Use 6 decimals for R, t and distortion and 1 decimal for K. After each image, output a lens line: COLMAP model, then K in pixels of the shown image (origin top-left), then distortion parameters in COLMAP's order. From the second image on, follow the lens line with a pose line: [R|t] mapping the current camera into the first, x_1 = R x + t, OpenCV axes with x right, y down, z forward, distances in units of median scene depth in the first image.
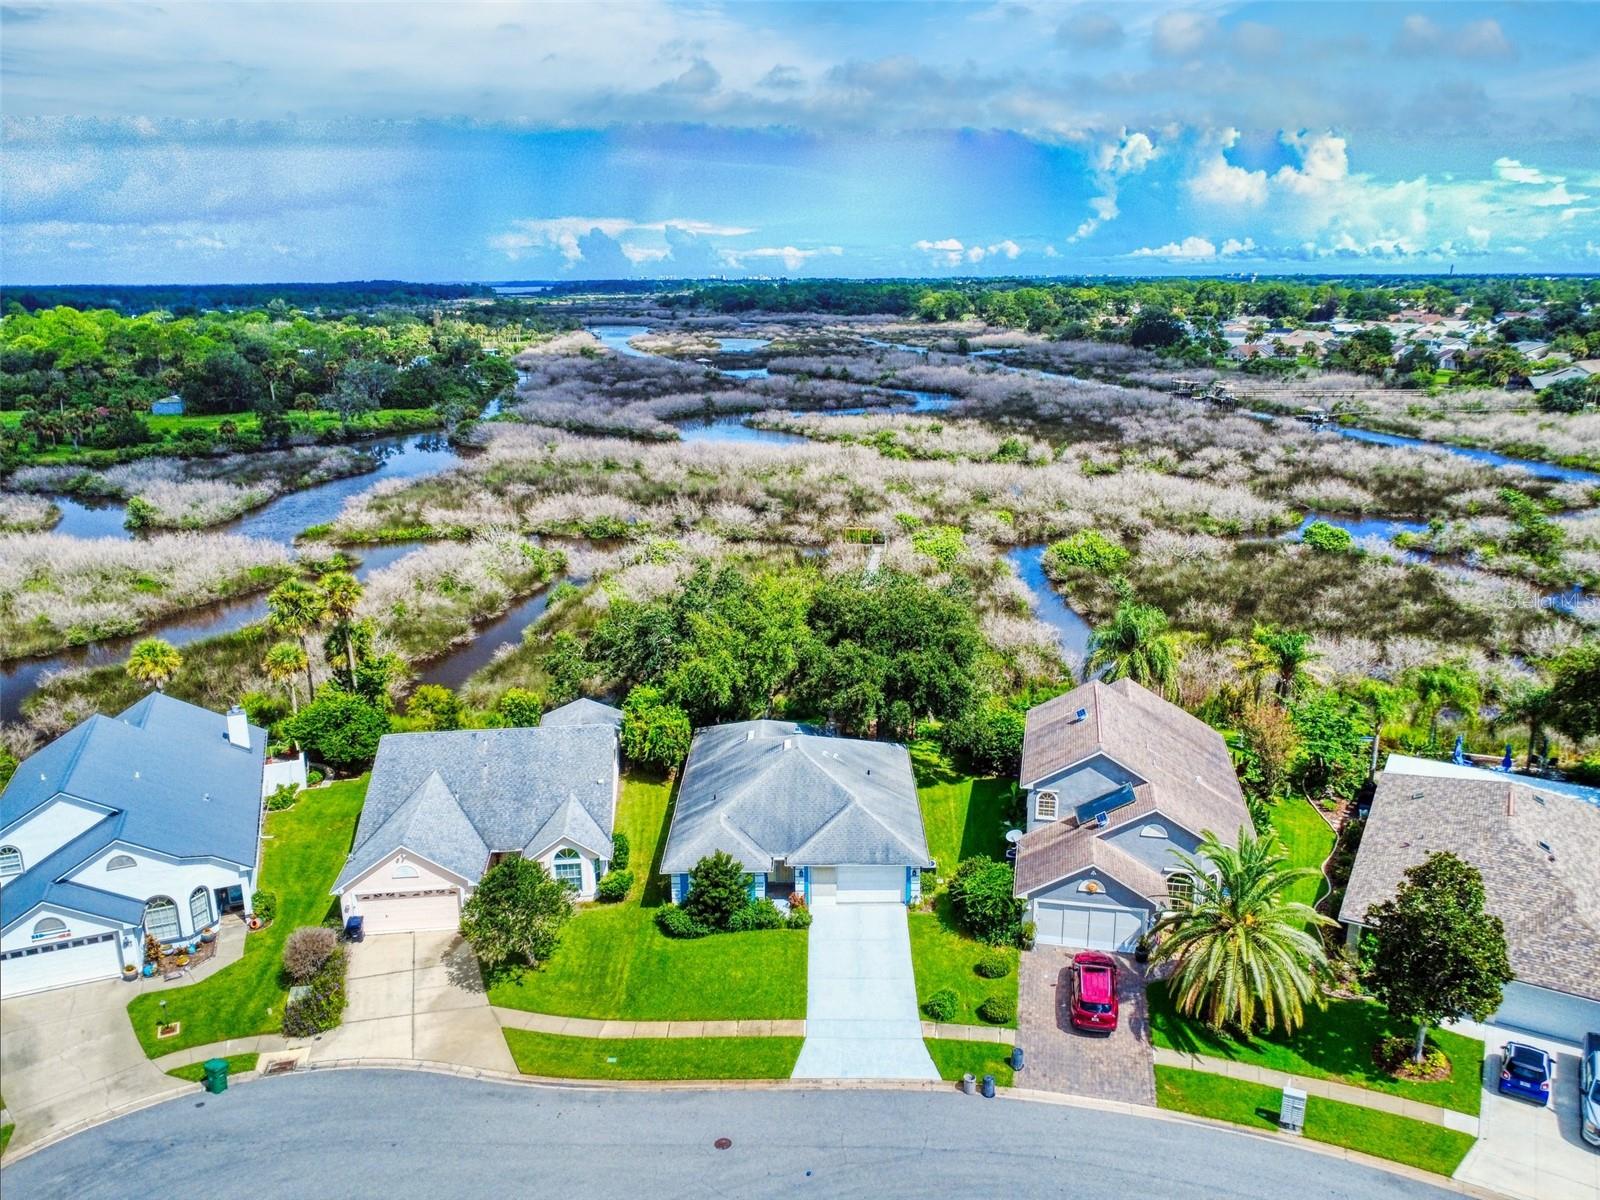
lens RADIAL K [[1125.6, 0, 800.1], [0, 1125.6, 624.3], [0, 0, 1]] dist [-0.001376, 0.000795]
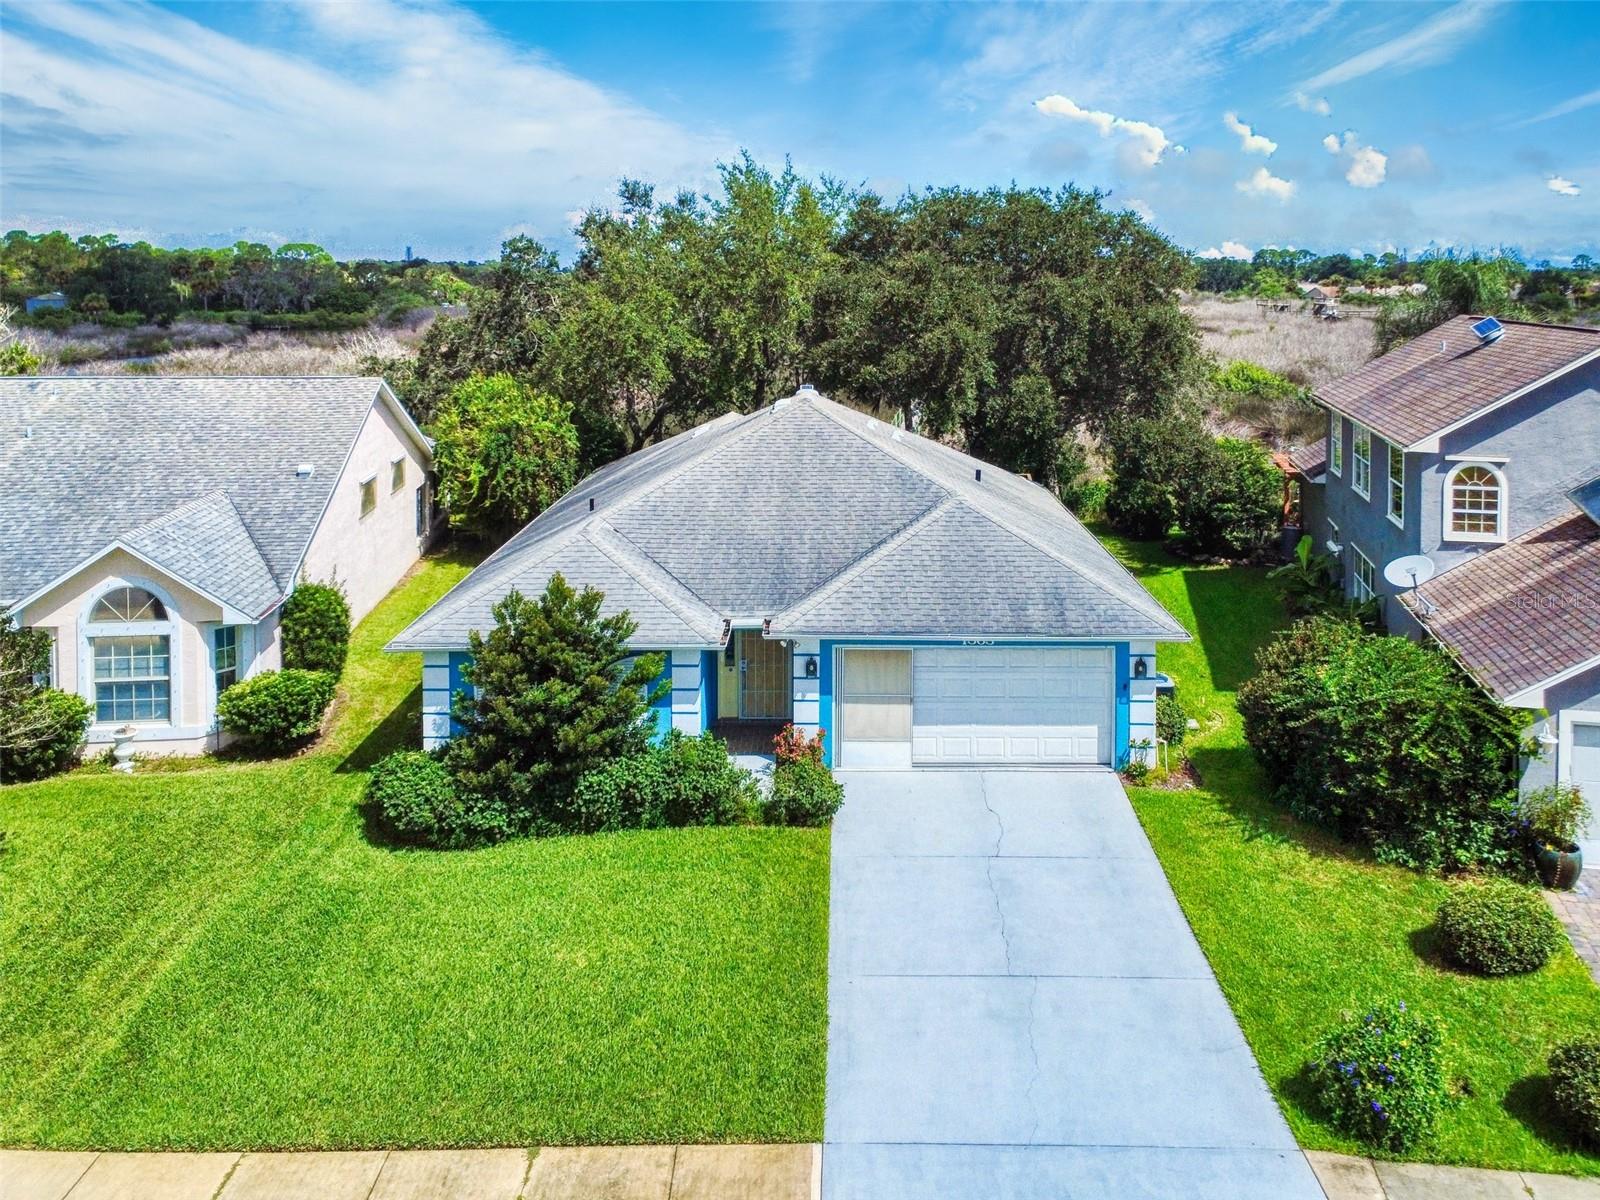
lens RADIAL K [[1267.9, 0, 838.8], [0, 1267.9, 352.2], [0, 0, 1]] dist [0.005648, -0.001184]
pose [[0.999795, 0.012197, 0.016157, 0.000868], [-0.008449, 0.976691, -0.214485, 0.085697], [-0.018397, 0.214305, 0.976594, 0.245150]]
